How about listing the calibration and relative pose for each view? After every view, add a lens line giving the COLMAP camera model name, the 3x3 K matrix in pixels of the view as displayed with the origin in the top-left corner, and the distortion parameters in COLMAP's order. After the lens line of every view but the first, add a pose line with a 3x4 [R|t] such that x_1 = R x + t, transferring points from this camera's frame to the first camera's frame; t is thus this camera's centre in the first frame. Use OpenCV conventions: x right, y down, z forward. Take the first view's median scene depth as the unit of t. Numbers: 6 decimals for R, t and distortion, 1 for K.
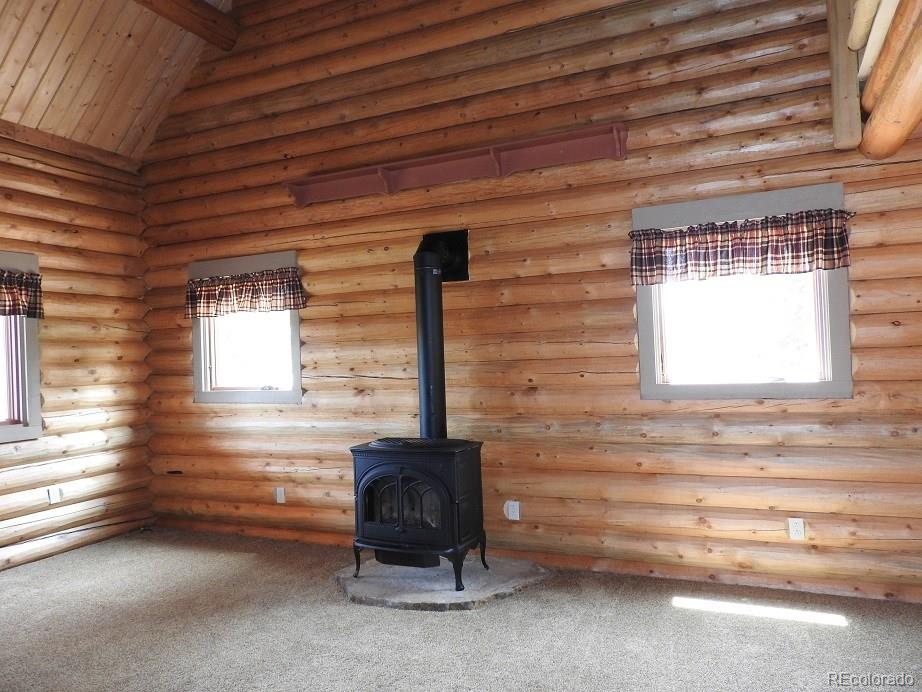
lens RADIAL K [[656.9, 0, 461.0], [0, 656.9, 346.0], [0, 0, 1]] dist [0.006478, -0.000247]
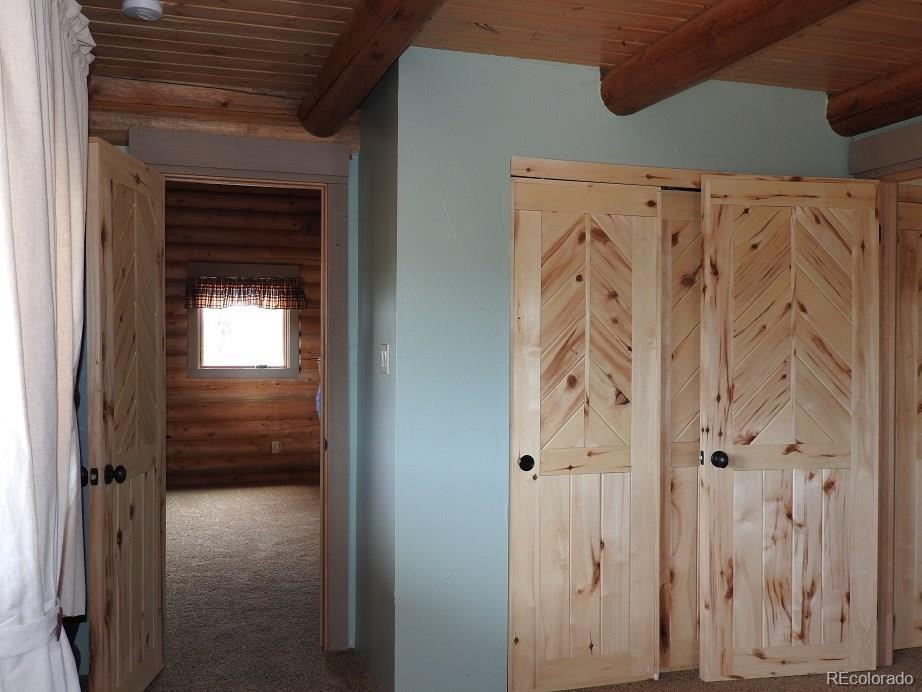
lens RADIAL K [[902.3, 0, 461.0], [0, 902.3, 346.0], [0, 0, 1]] dist [-0.005195, -0.011586]
pose [[0.750276, 0.037126, 0.660082, -1.251361], [-0.047099, 0.998887, -0.002648, 0.009024], [-0.659445, -0.029103, 0.751189, -0.631511]]
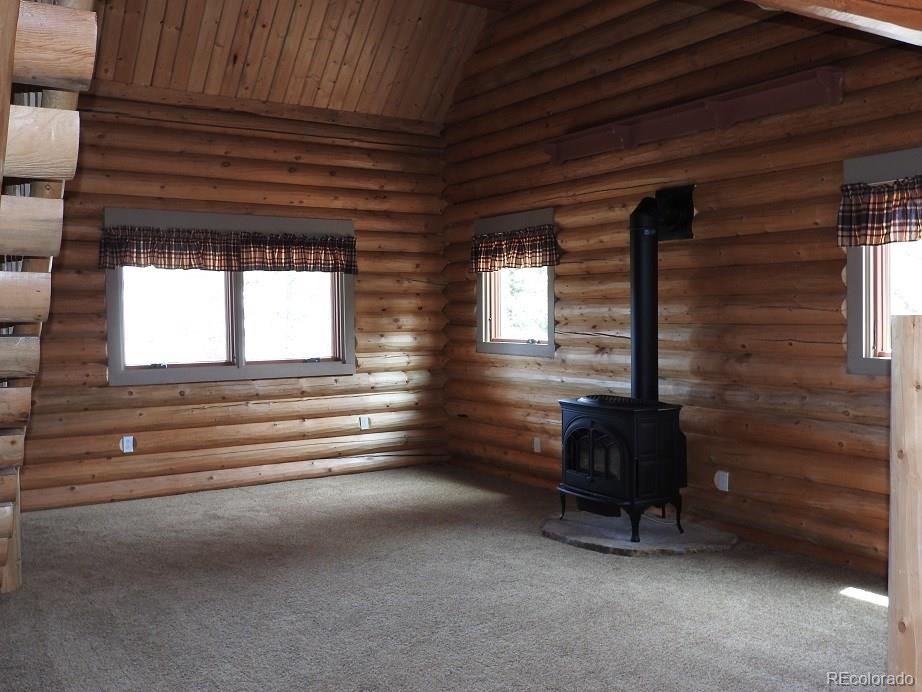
lens RADIAL K [[902.3, 0, 461.0], [0, 902.3, 346.0], [0, 0, 1]] dist [-0.005195, -0.011586]
pose [[0.837308, 0.049951, -0.544445, 0.409860], [-0.013769, 0.997428, 0.070336, -0.029111], [0.546558, -0.051397, 0.835842, -0.260345]]
